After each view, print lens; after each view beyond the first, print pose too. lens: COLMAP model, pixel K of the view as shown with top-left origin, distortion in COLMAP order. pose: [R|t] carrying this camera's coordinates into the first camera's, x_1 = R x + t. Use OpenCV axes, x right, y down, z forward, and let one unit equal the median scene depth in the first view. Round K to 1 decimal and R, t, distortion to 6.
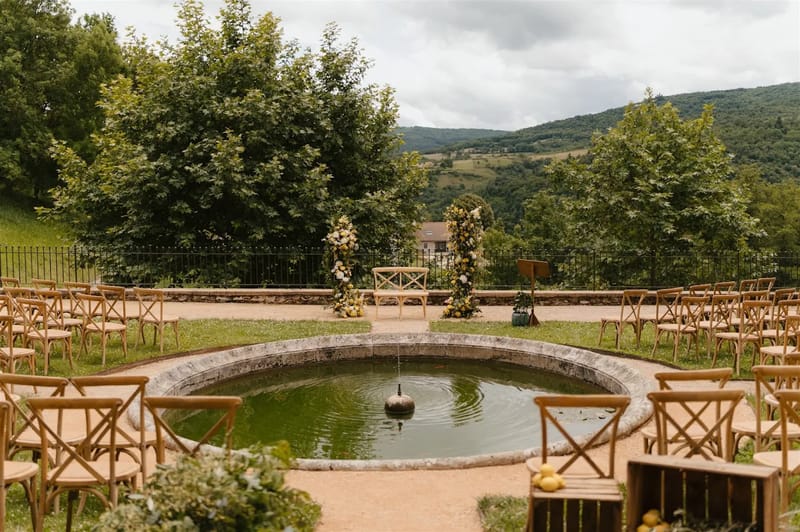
lens RADIAL K [[838.5, 0, 400.0], [0, 838.5, 266.0], [0, 0, 1]] dist [0.012645, 0.022739]
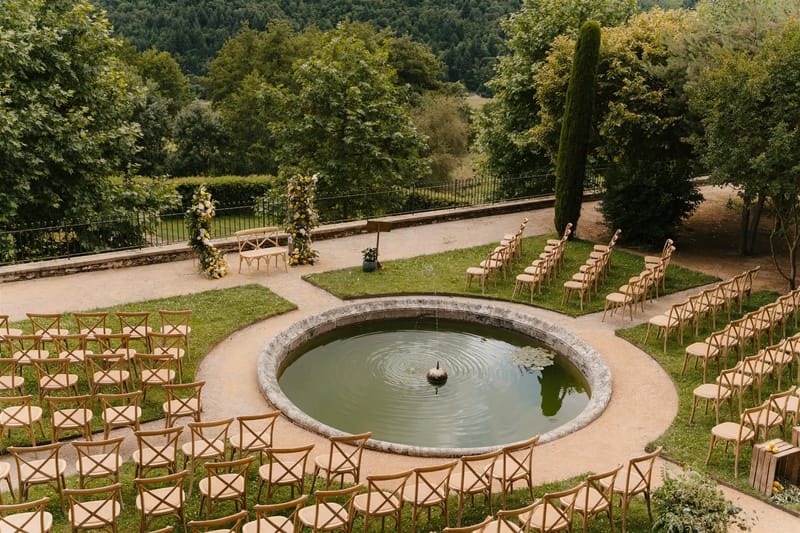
lens RADIAL K [[838.5, 0, 400.0], [0, 838.5, 266.5], [0, 0, 1]] dist [0.012645, 0.022739]
pose [[0.815219, -0.142116, 0.561445, -0.498998], [0.016786, 0.974816, 0.222378, -0.203485], [-0.578909, -0.171862, 0.797074, -0.059749]]
